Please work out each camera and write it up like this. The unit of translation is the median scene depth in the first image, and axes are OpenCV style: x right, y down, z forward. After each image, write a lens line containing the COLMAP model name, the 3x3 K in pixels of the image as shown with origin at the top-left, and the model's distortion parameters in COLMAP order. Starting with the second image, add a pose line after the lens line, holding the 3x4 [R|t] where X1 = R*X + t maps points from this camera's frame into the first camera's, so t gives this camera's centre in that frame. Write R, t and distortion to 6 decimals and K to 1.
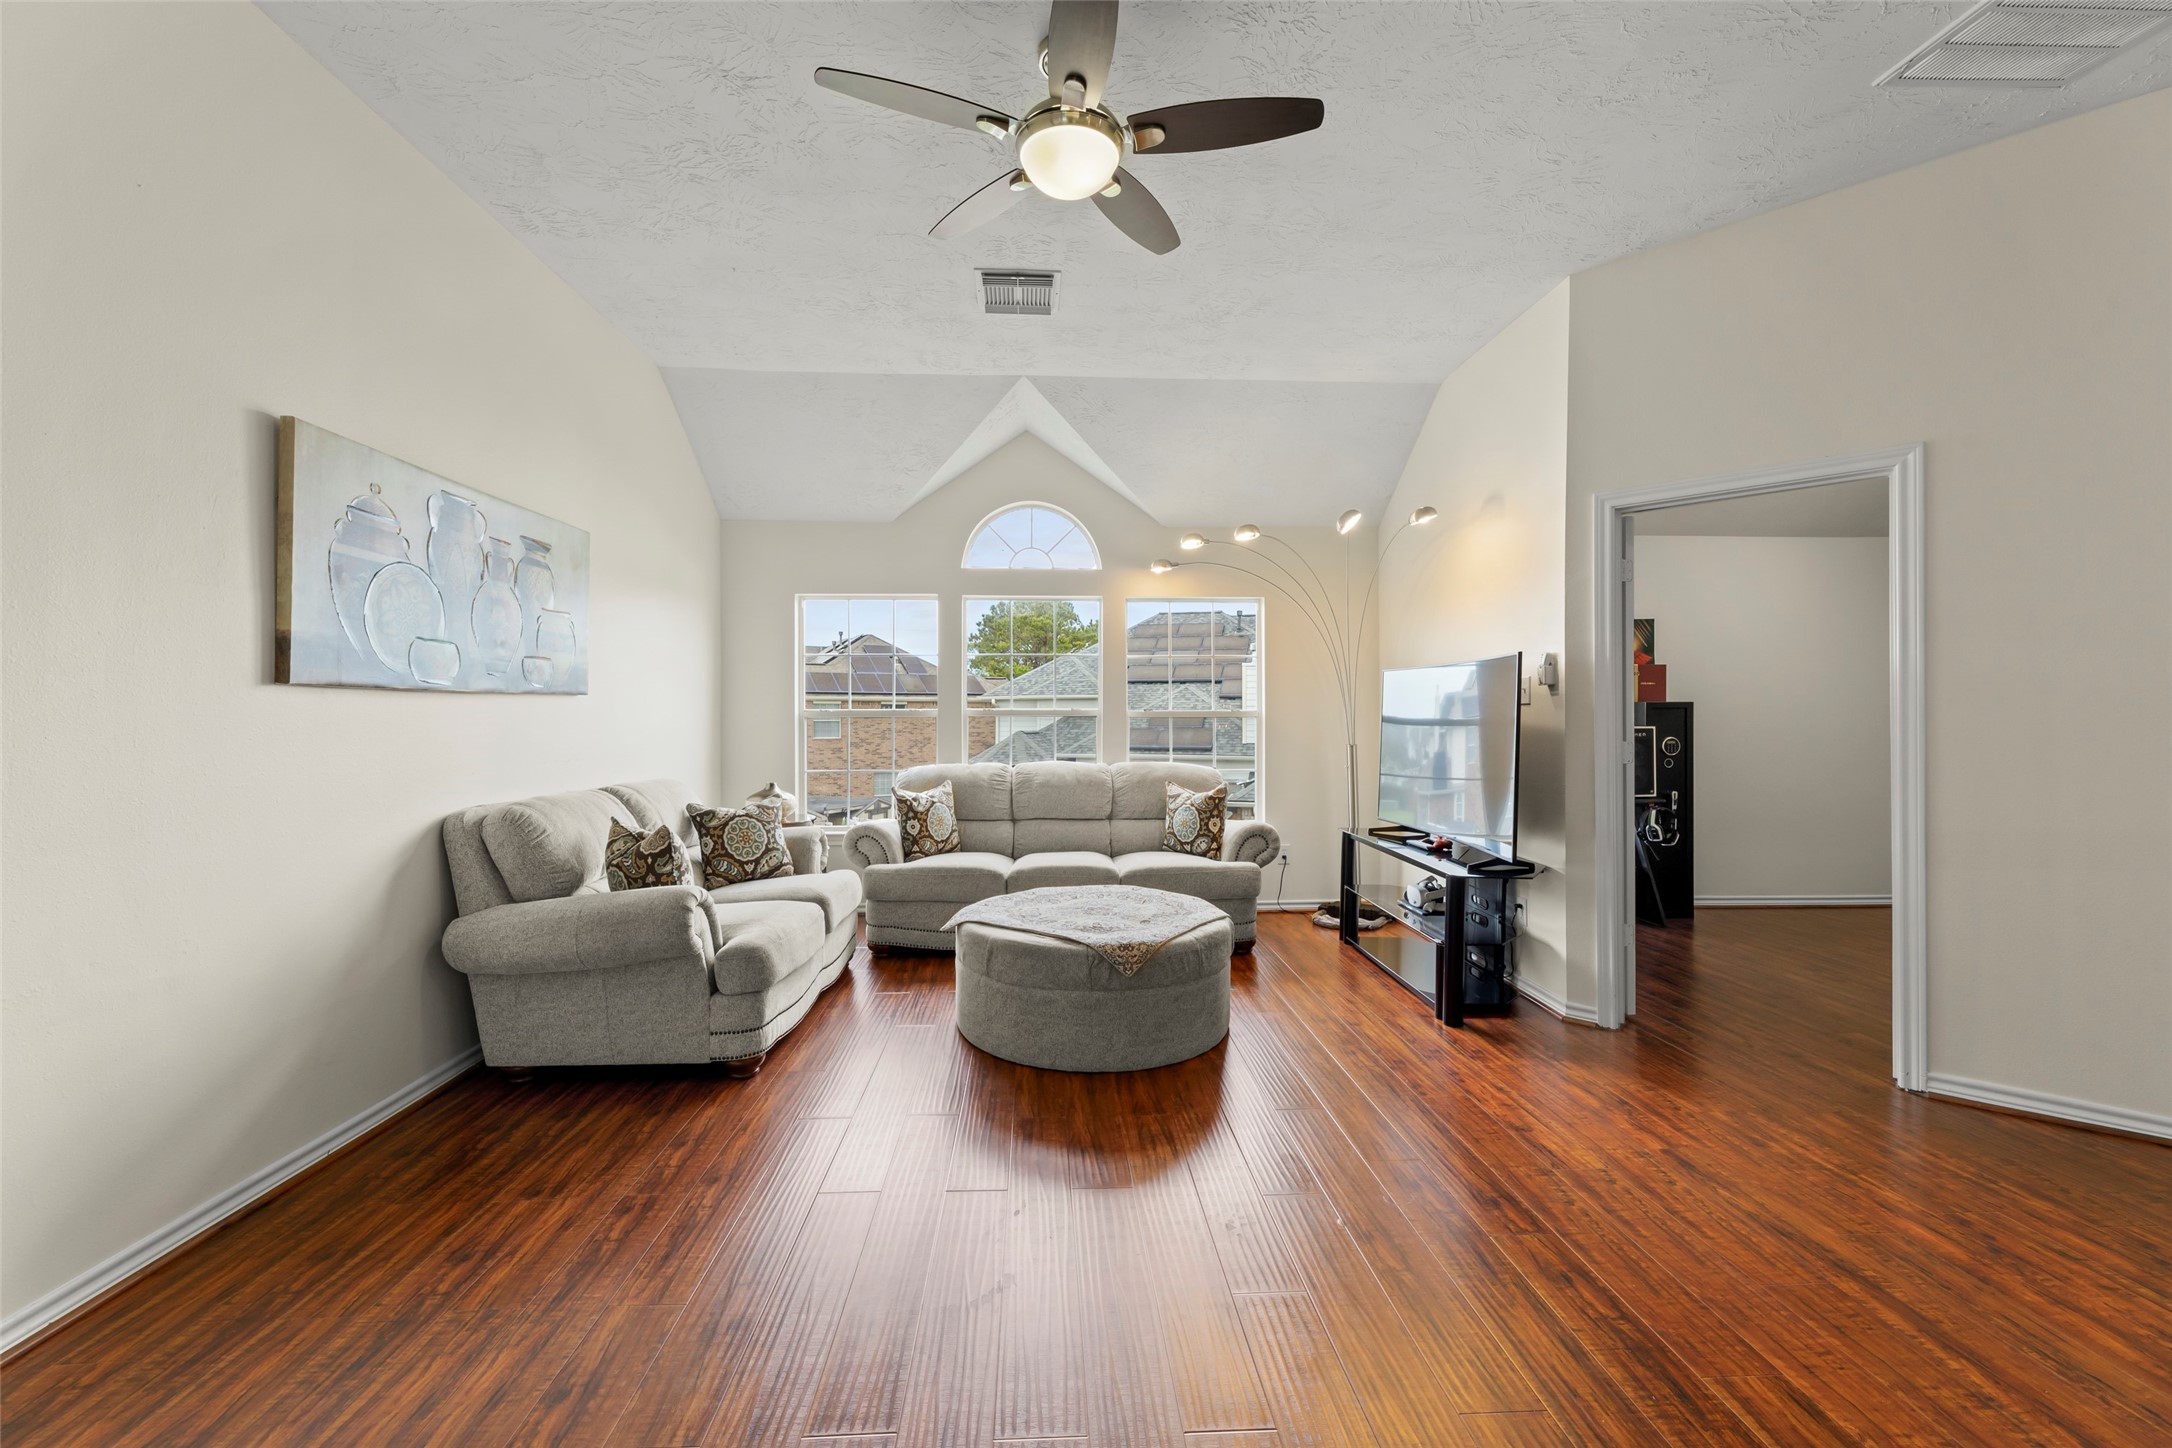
lens RADIAL K [[873.0, 0, 1082.7], [0, 873.0, 727.3], [0, 0, 1]] dist [-0.000062, -0.000604]
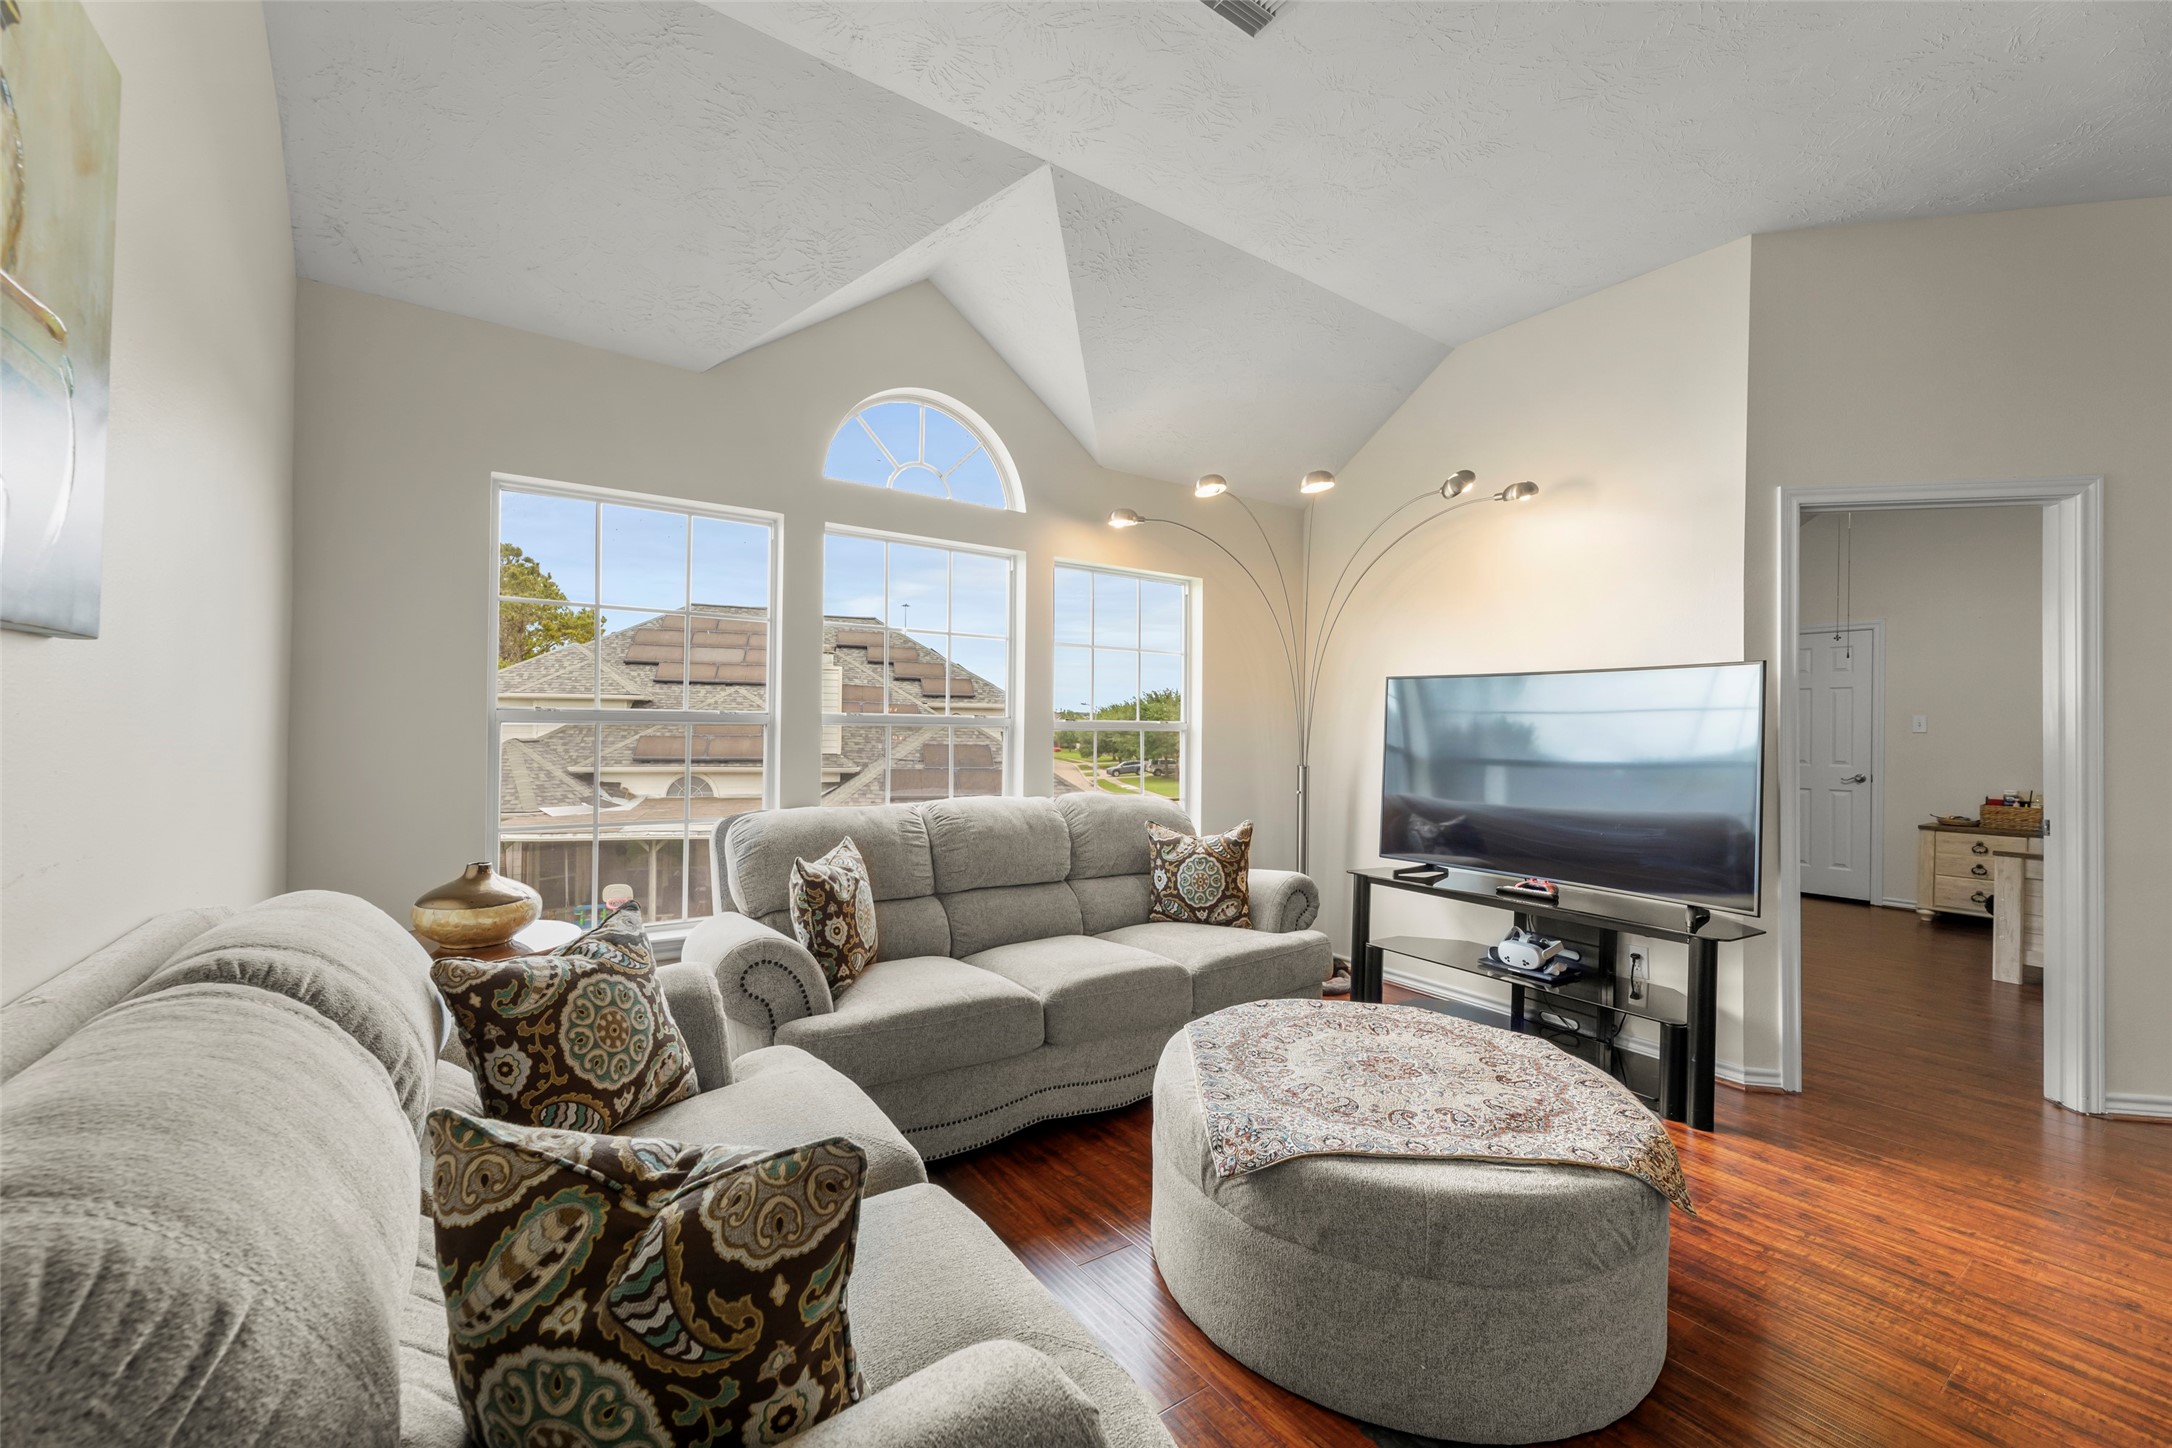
lens RADIAL K [[873.0, 0, 1082.7], [0, 873.0, 727.3], [0, 0, 1]] dist [-0.000062, -0.000604]
pose [[0.847538, 0.012359, 0.530590, -0.350520], [-0.007468, 0.999908, -0.011361, -0.006142], [-0.530682, 0.005666, 0.847552, 0.462074]]
